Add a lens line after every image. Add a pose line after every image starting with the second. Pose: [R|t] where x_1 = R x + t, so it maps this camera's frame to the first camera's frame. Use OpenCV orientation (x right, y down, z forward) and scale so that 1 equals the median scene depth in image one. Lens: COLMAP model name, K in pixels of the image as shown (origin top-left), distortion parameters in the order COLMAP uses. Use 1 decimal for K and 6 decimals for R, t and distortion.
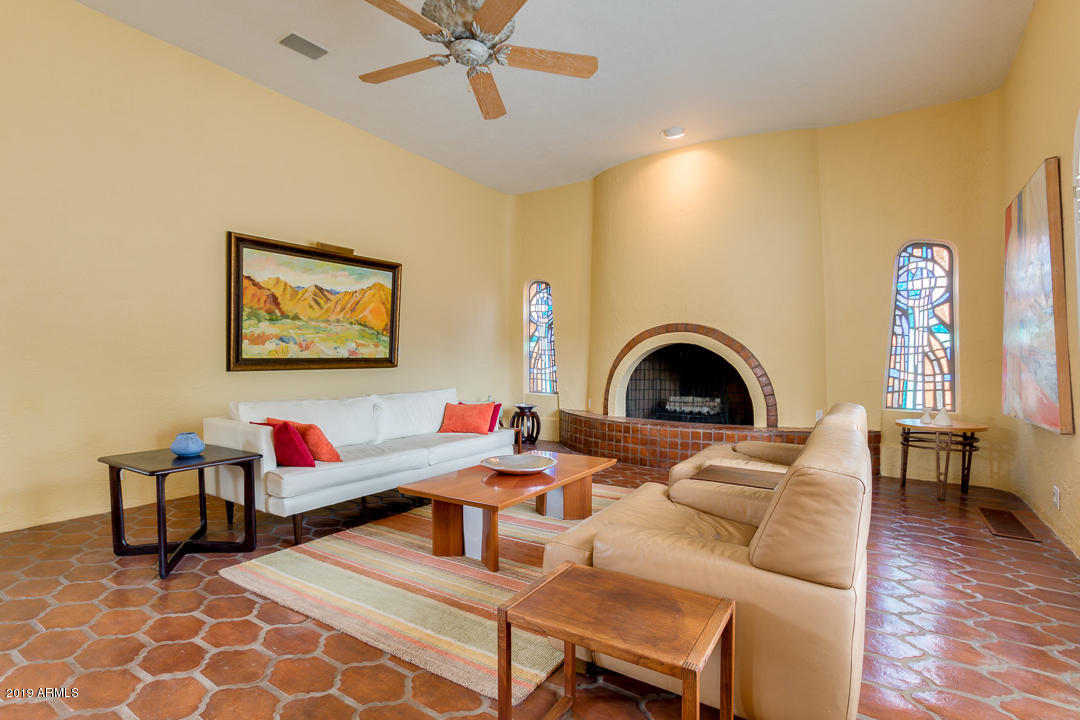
lens RADIAL K [[523.3, 0, 543.6], [0, 523.3, 342.2], [0, 0, 1]] dist [0.001466, 0.000117]
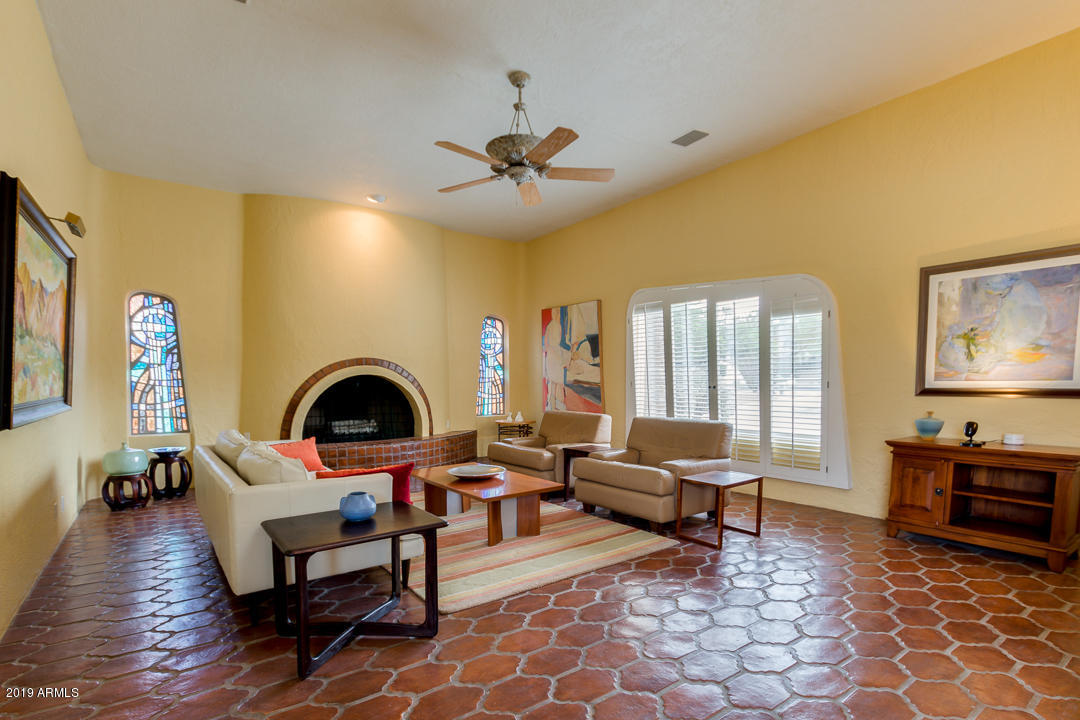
lens RADIAL K [[512.9, 0, 538.9], [0, 512.9, 370.2], [0, 0, 1]] dist [-0.001516, -0.000475]
pose [[0.361082, 0.010064, 0.932480, -0.770568], [-0.020449, 0.999787, -0.002872, -0.014552], [-0.932310, -0.018031, 0.361211, 0.251207]]
